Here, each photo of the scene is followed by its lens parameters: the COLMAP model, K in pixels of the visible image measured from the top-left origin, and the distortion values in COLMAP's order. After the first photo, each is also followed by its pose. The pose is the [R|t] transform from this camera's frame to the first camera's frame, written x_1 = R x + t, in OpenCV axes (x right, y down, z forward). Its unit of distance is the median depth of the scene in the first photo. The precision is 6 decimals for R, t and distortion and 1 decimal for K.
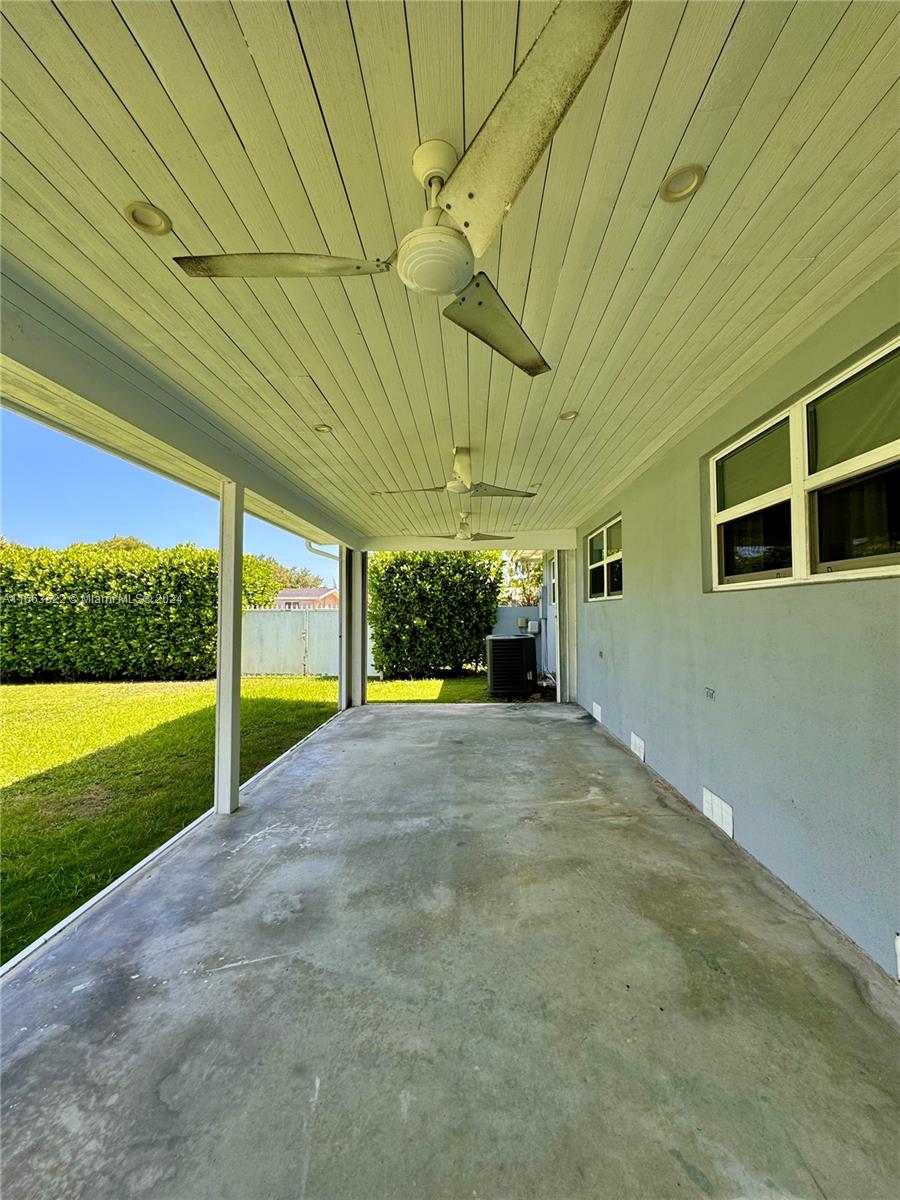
lens RADIAL K [[479.9, 0, 454.9], [0, 479.9, 596.5], [0, 0, 1]] dist [-0.002657, 0.000096]
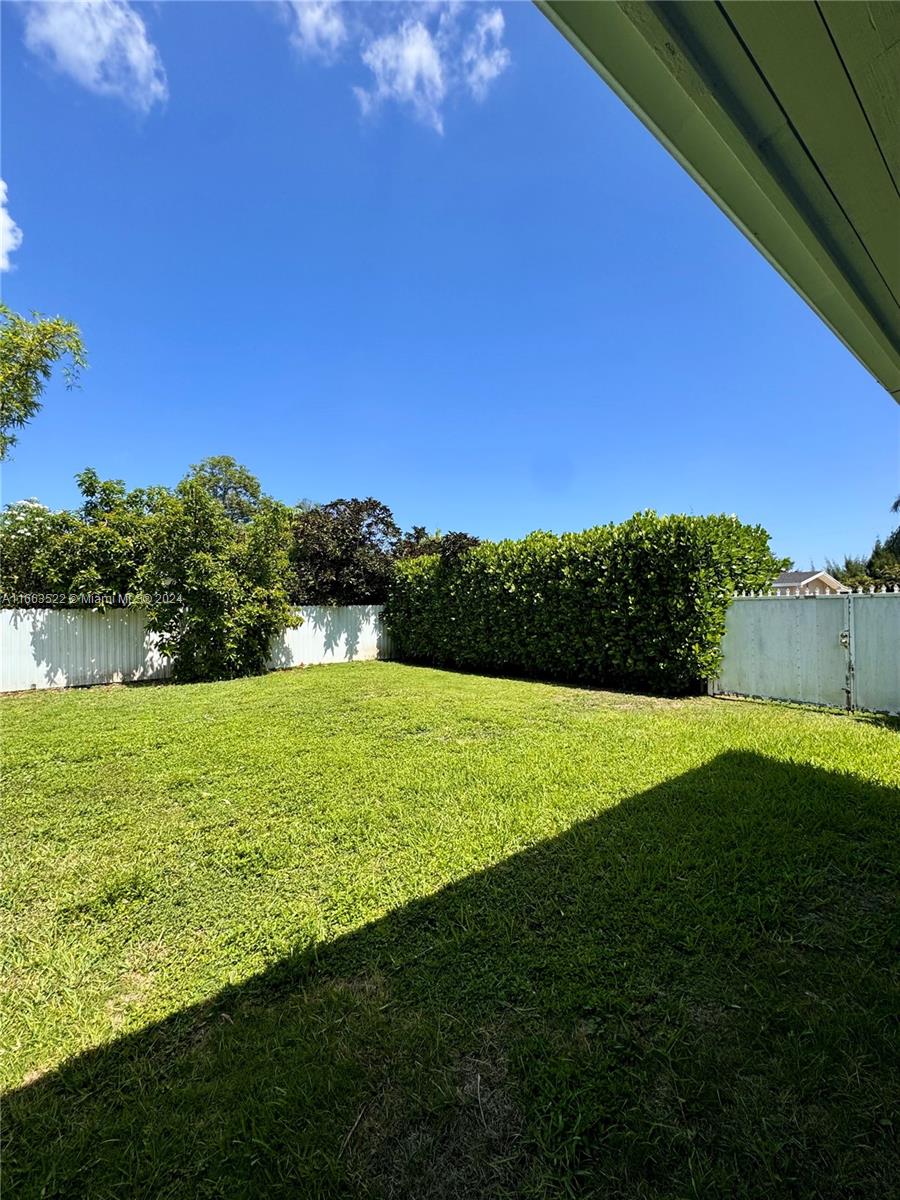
lens RADIAL K [[479.9, 0, 451.3], [0, 479.9, 604.3], [0, 0, 1]] dist [-0.002657, 0.000096]
pose [[0.639145, -0.012555, -0.768984, -0.183065], [0.035009, 0.999305, 0.012783, 0.015477], [0.768289, -0.035092, 0.639140, 0.288175]]
